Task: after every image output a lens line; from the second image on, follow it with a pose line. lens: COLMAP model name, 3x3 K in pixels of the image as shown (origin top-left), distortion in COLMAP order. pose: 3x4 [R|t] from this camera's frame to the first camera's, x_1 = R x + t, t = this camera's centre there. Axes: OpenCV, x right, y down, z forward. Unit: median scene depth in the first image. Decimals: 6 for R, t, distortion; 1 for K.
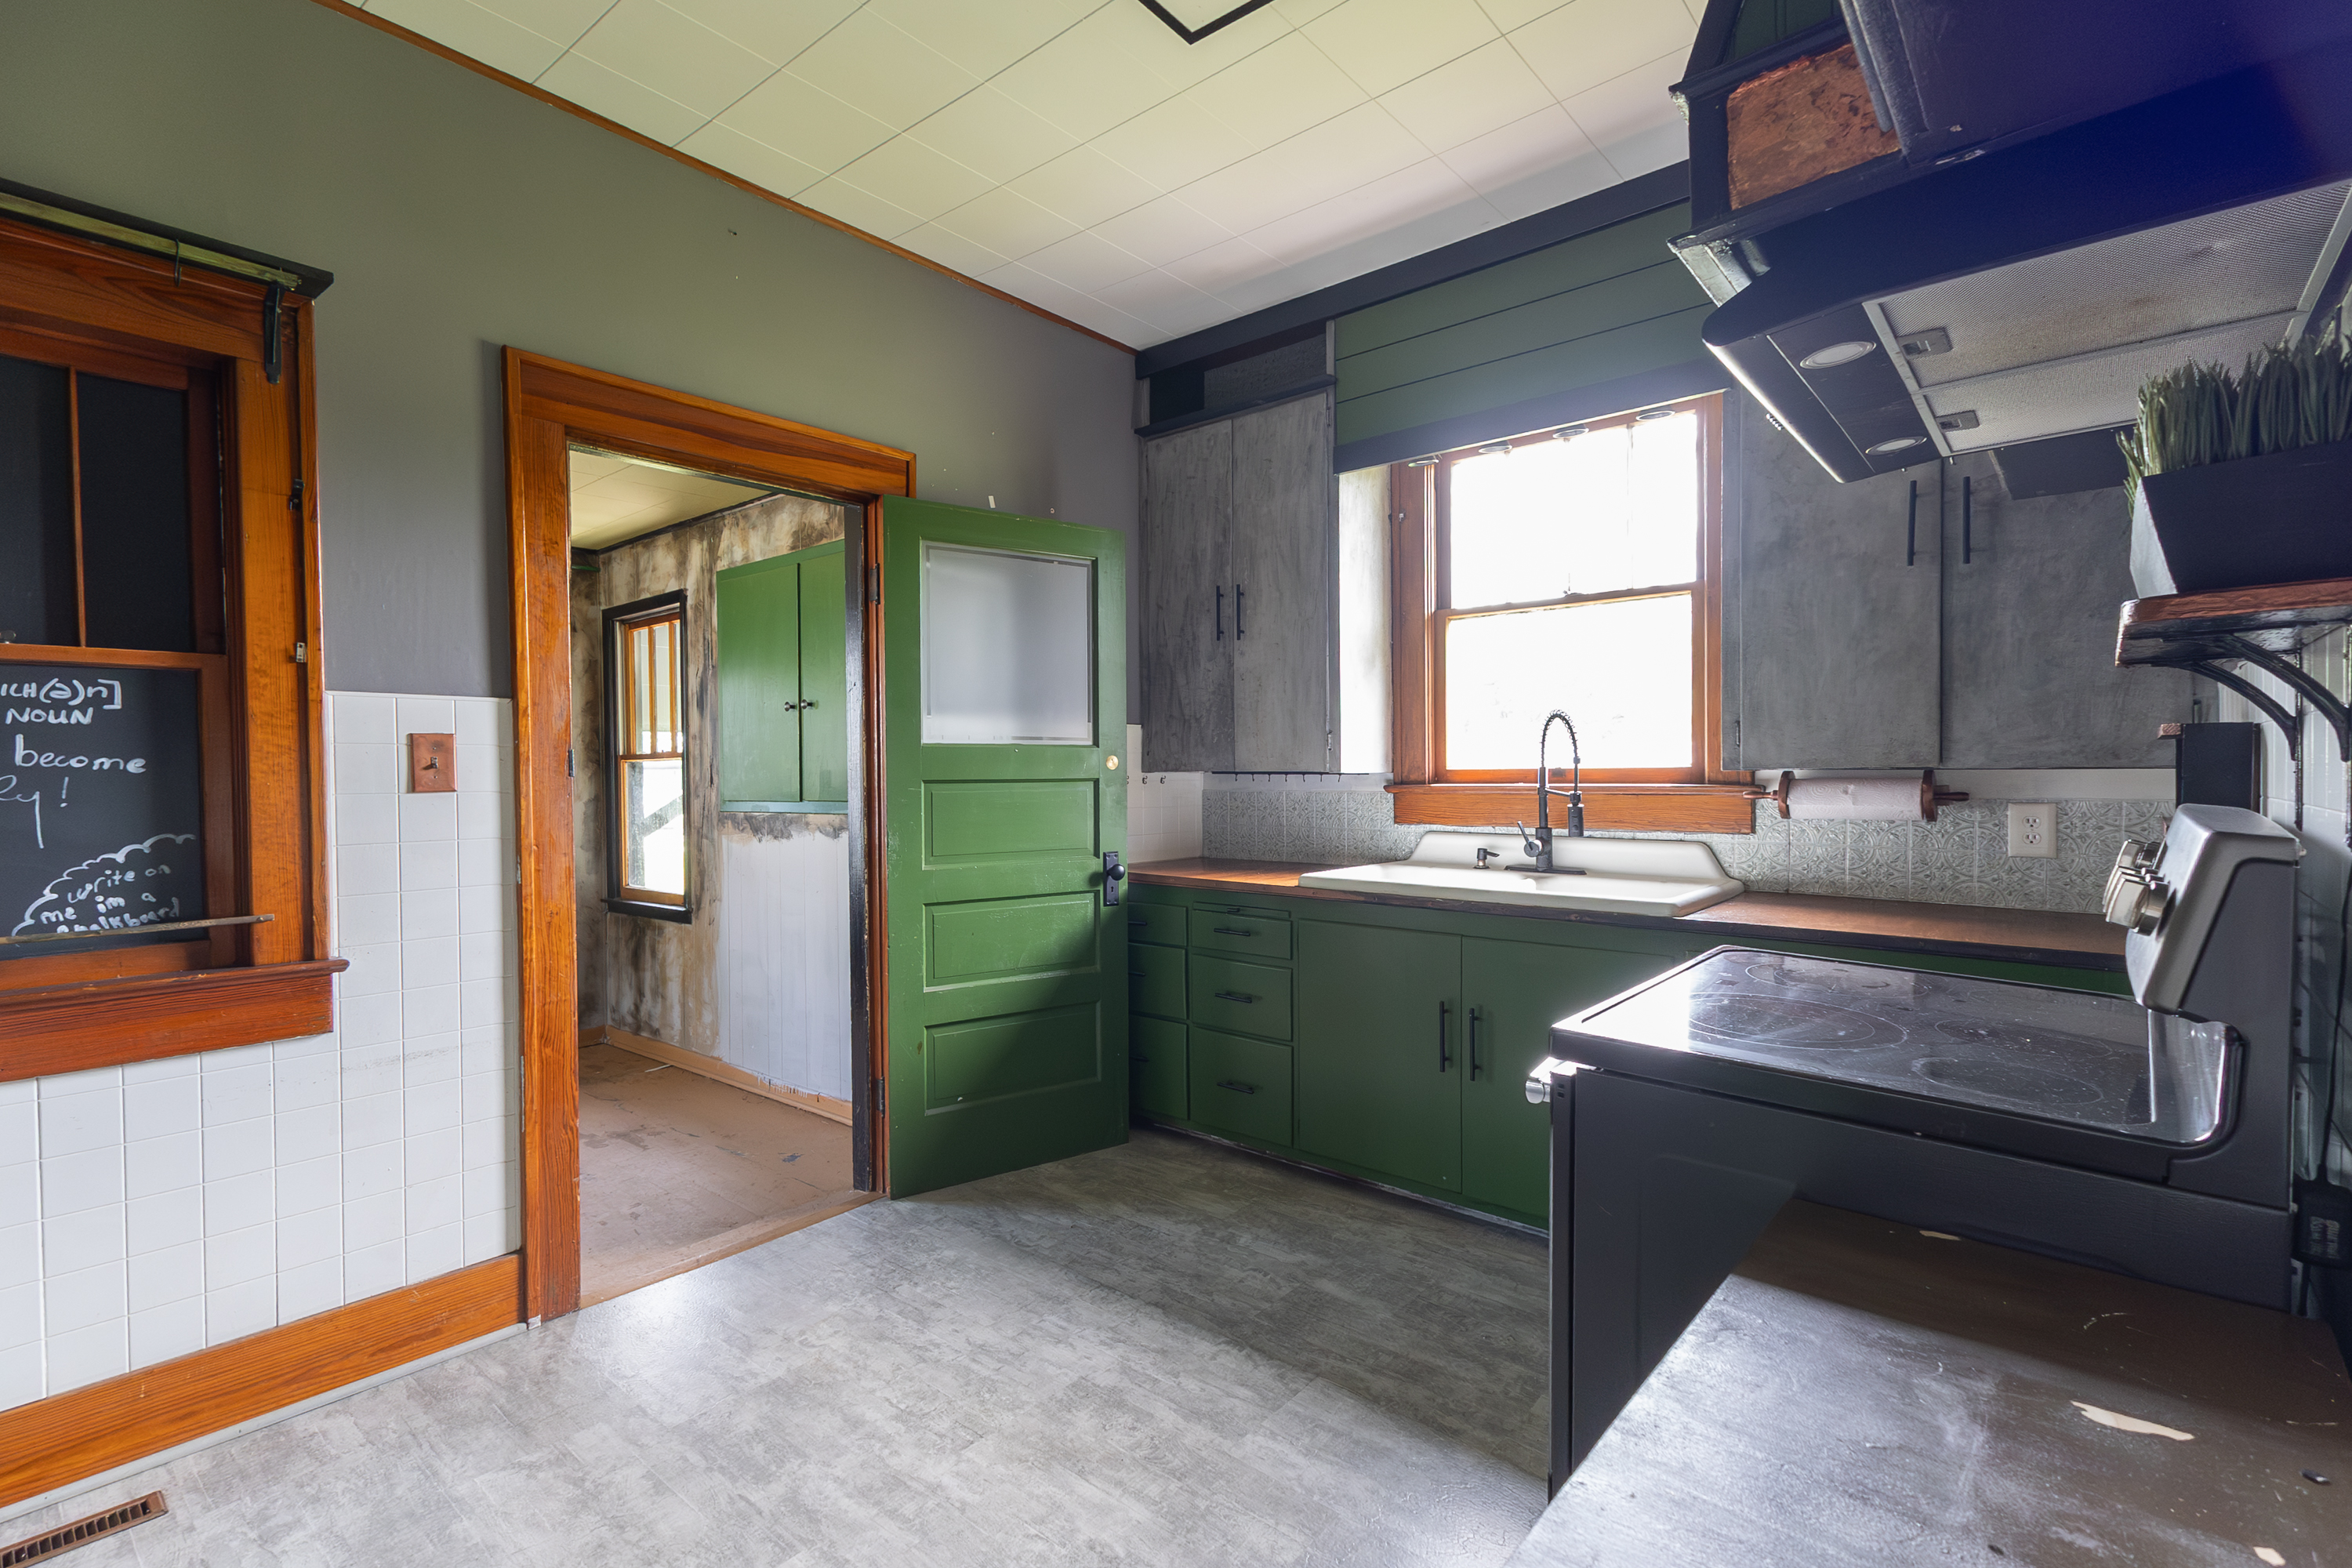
lens RADIAL K [[1070.8, 0, 1179.7], [0, 1070.8, 784.4], [0, 0, 1]] dist [-0.001119, 0.000248]
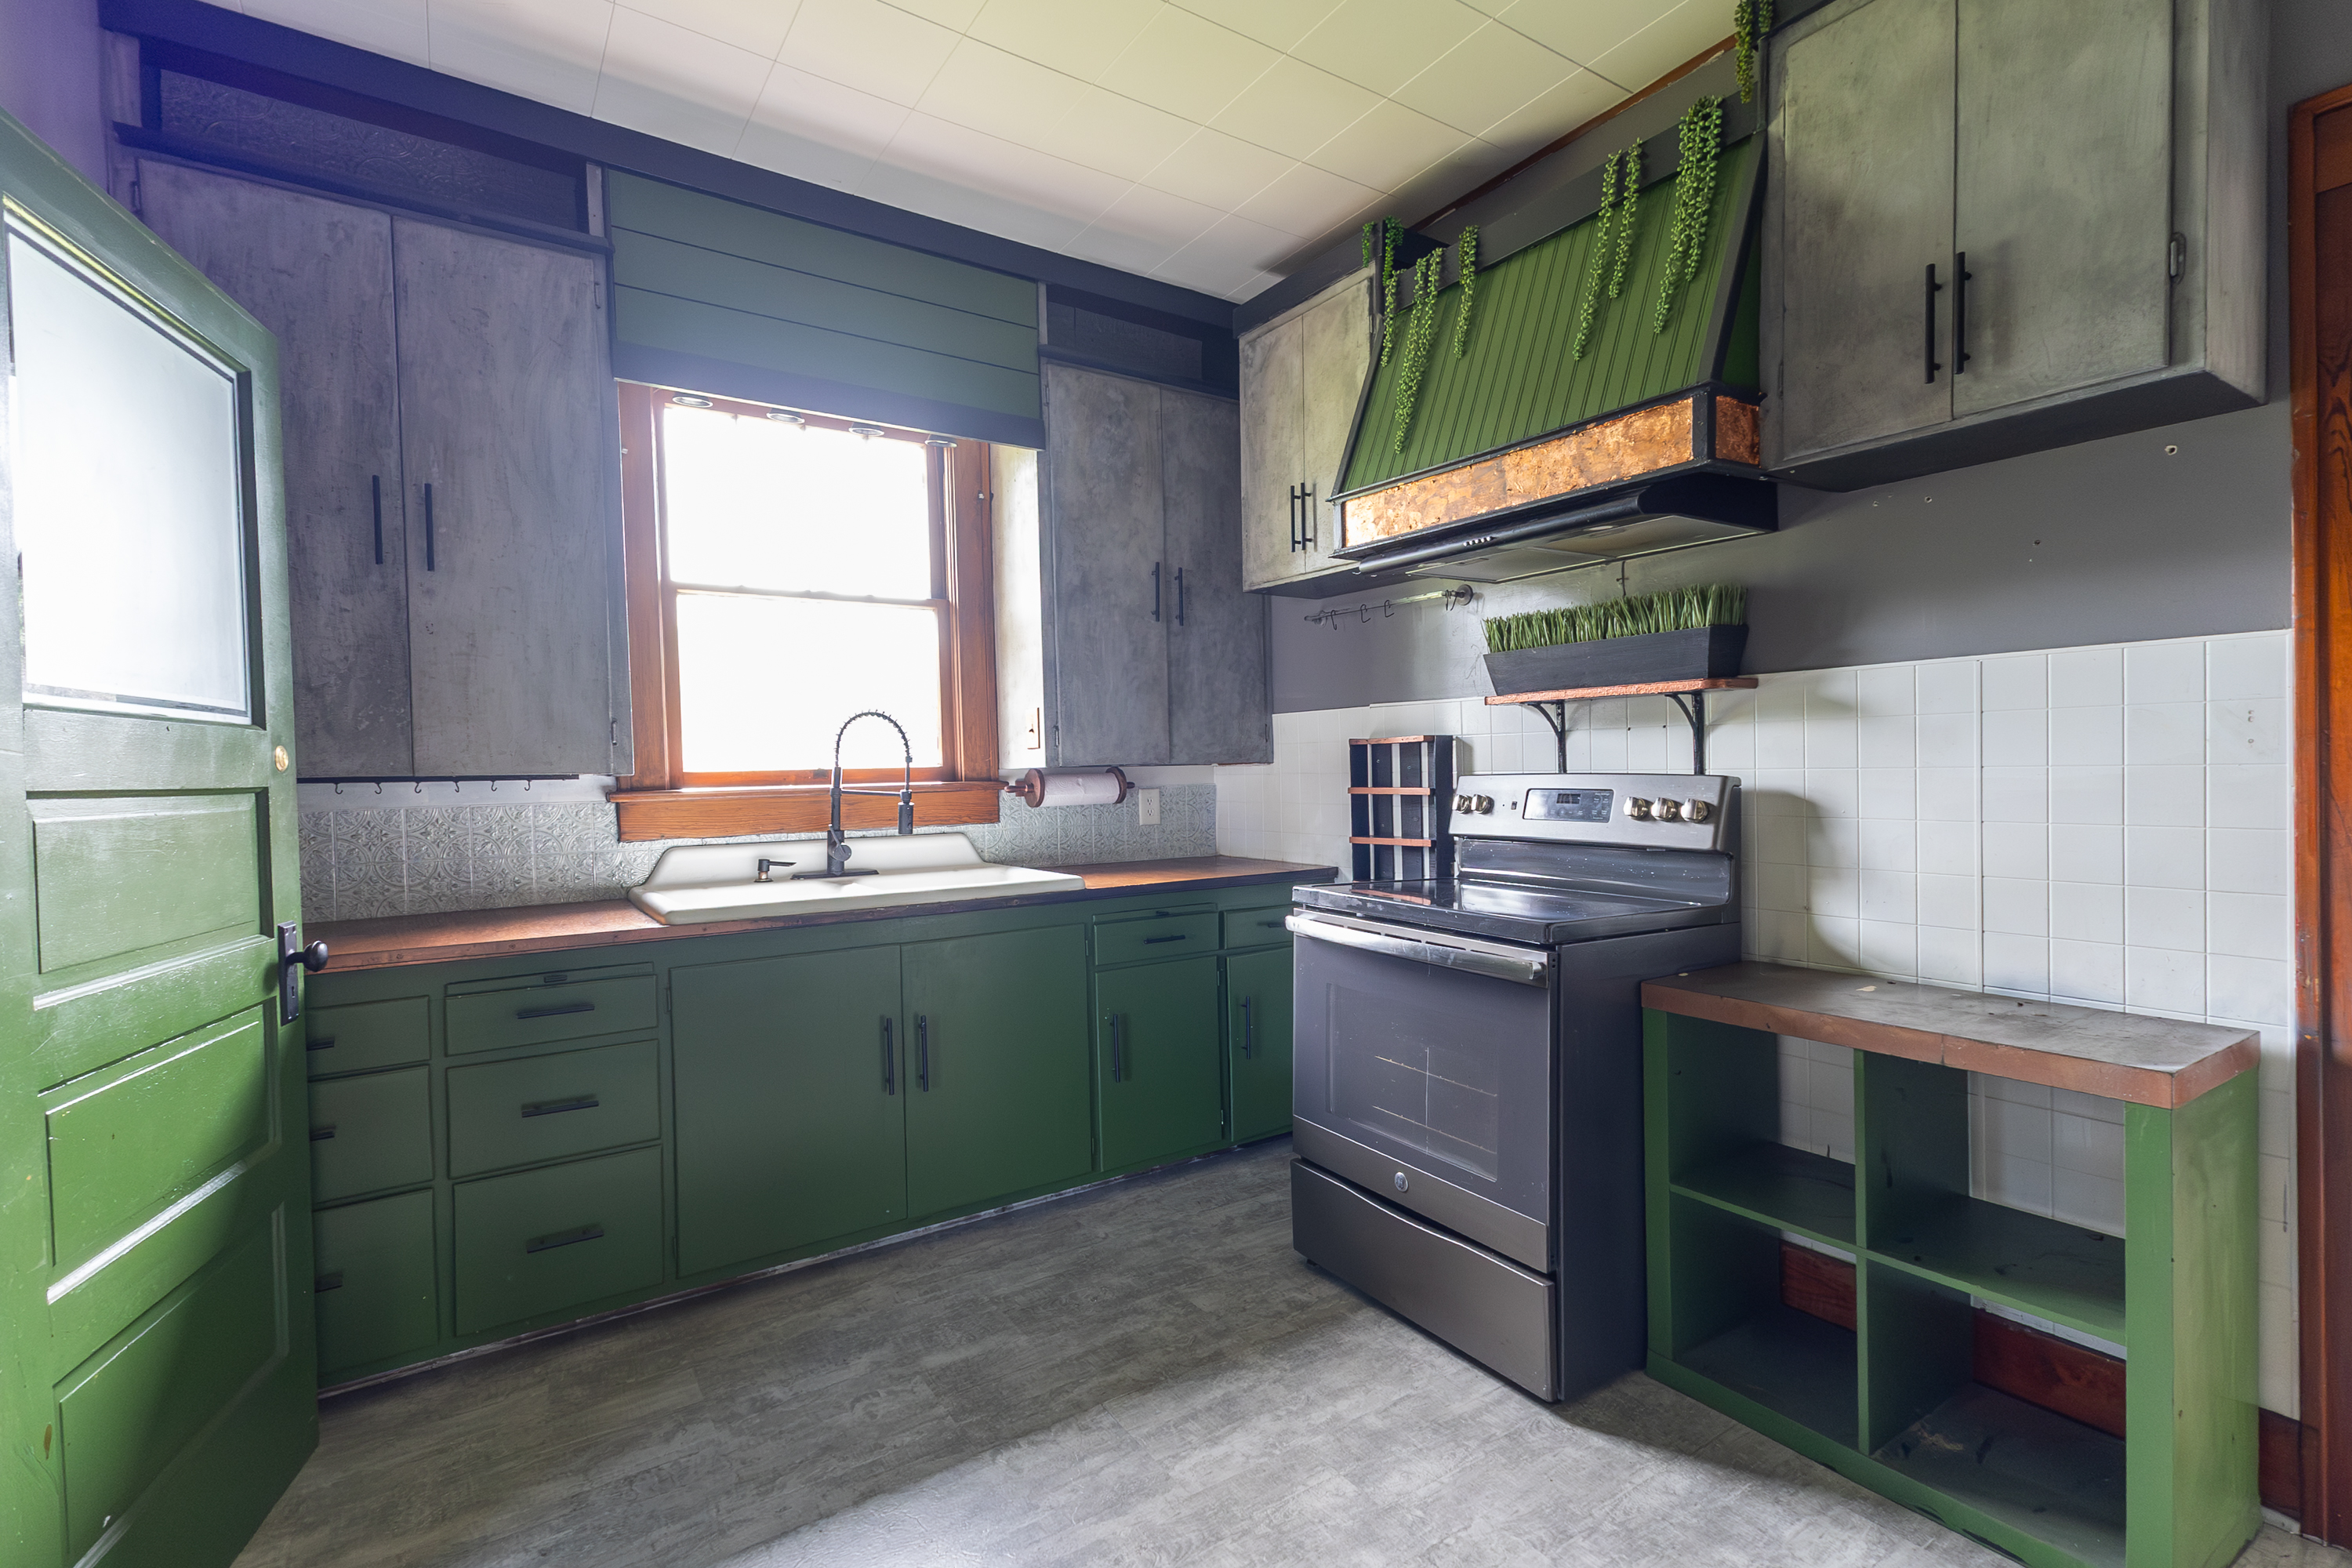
lens RADIAL K [[1070.8, 0, 1179.7], [0, 1070.8, 784.4], [0, 0, 1]] dist [-0.001119, 0.000248]
pose [[0.257109, -0.012156, 0.966306, -0.535200], [0.030623, 0.999521, 0.004426, 0.004887], [-0.965897, 0.028453, 0.257358, 0.479359]]
